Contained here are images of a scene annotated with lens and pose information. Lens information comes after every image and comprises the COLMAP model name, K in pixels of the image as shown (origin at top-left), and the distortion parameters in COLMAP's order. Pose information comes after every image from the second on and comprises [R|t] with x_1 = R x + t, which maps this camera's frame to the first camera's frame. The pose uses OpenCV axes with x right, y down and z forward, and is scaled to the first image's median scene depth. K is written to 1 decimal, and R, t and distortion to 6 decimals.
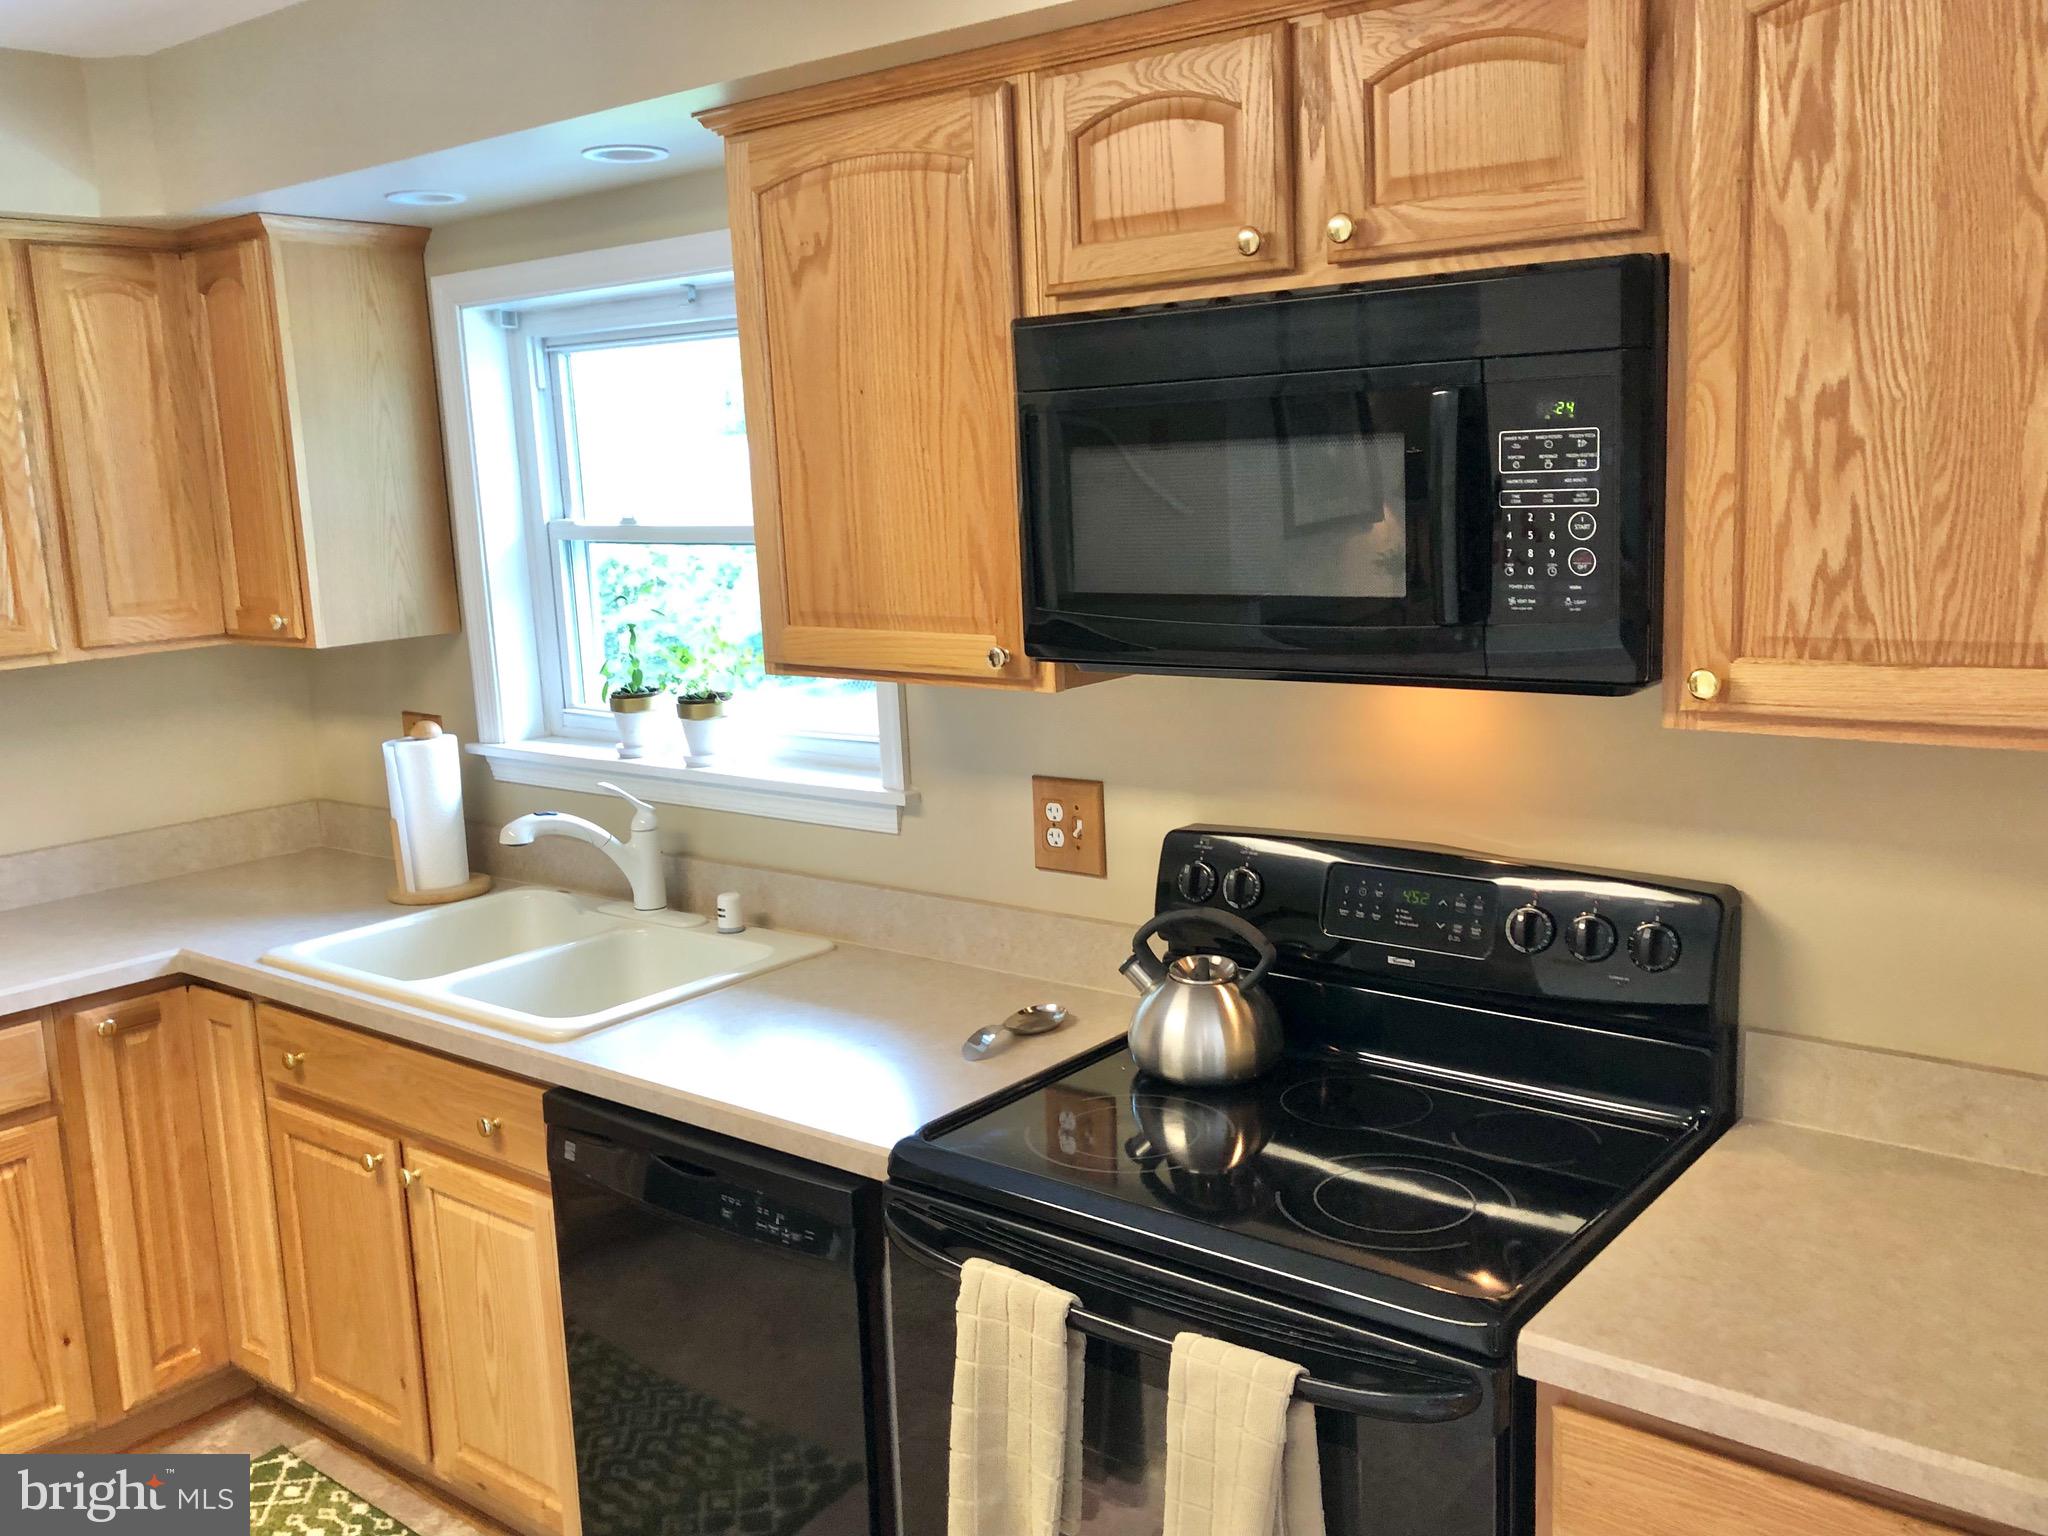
lens RADIAL K [[1785.5, 0, 1060.1], [0, 1785.5, 755.5], [0, 0, 1]] dist [0.005517, 0.005996]
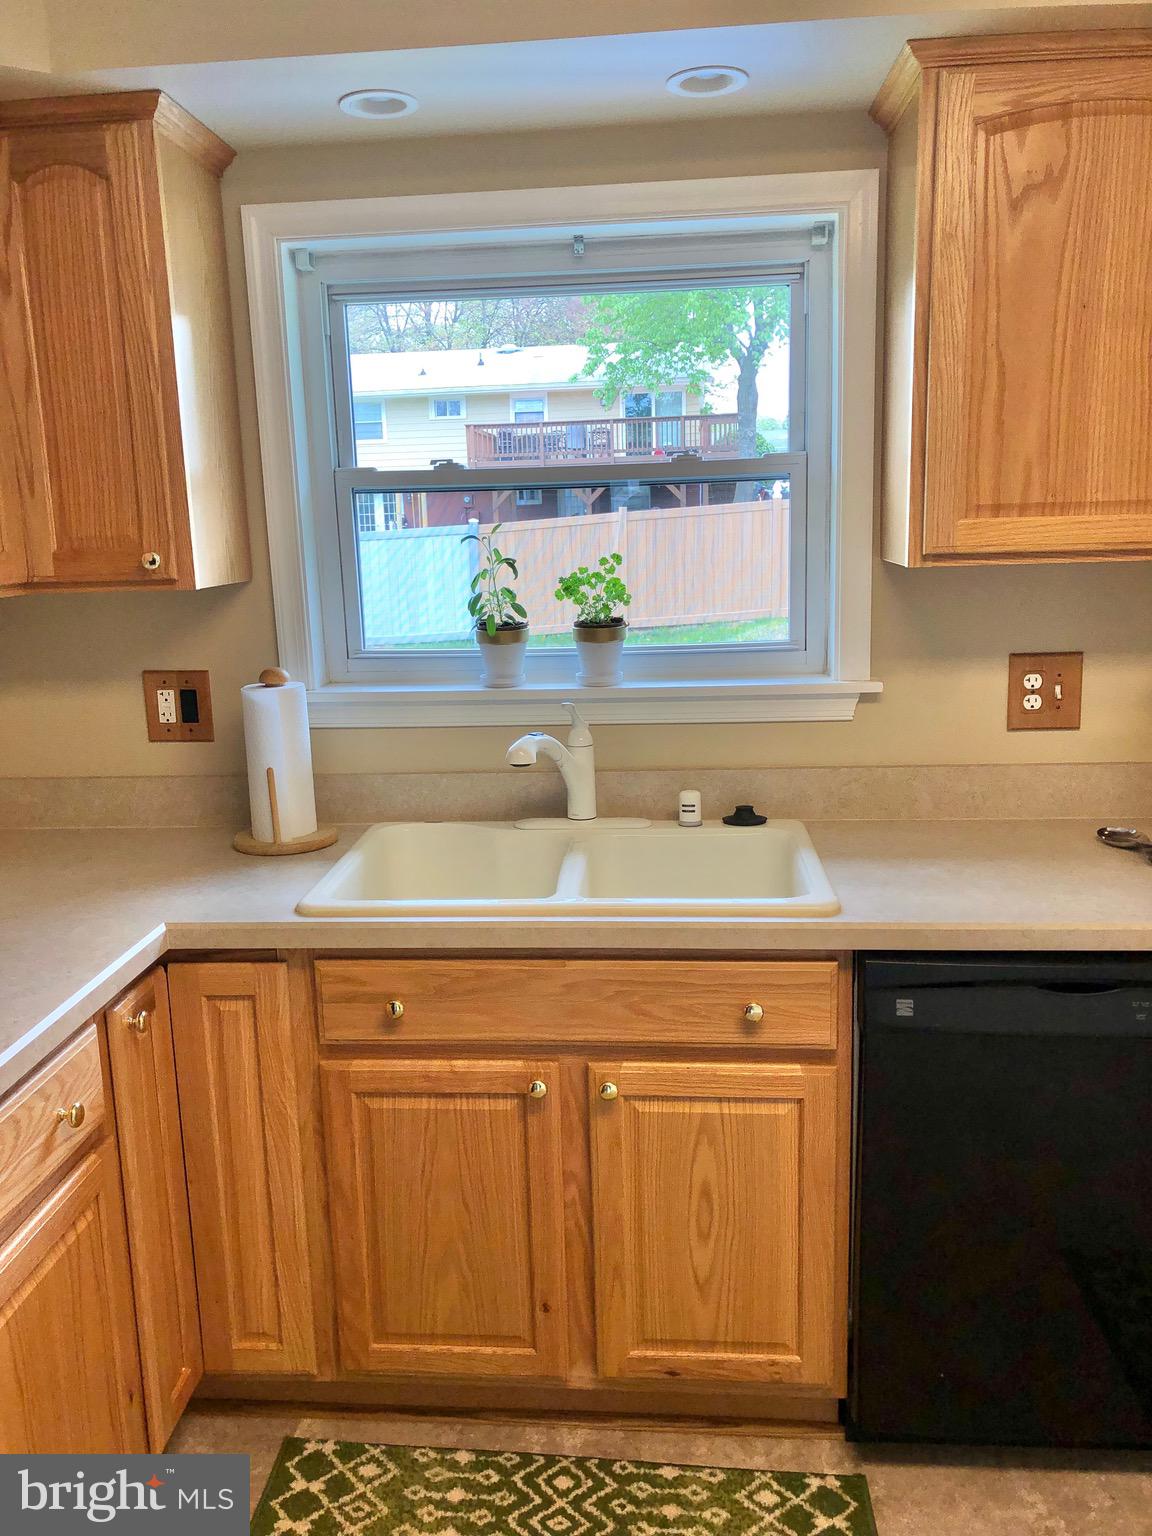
lens RADIAL K [[1258.2, 0, 565.9], [0, 1258.2, 765.7], [0, 0, 1]] dist [0.006580, 0.002925]
pose [[0.838716, -0.093416, 0.536497, -0.741696], [0.088110, 0.995475, 0.035589, 0.030010], [-0.537394, 0.017422, 0.843151, 0.422325]]
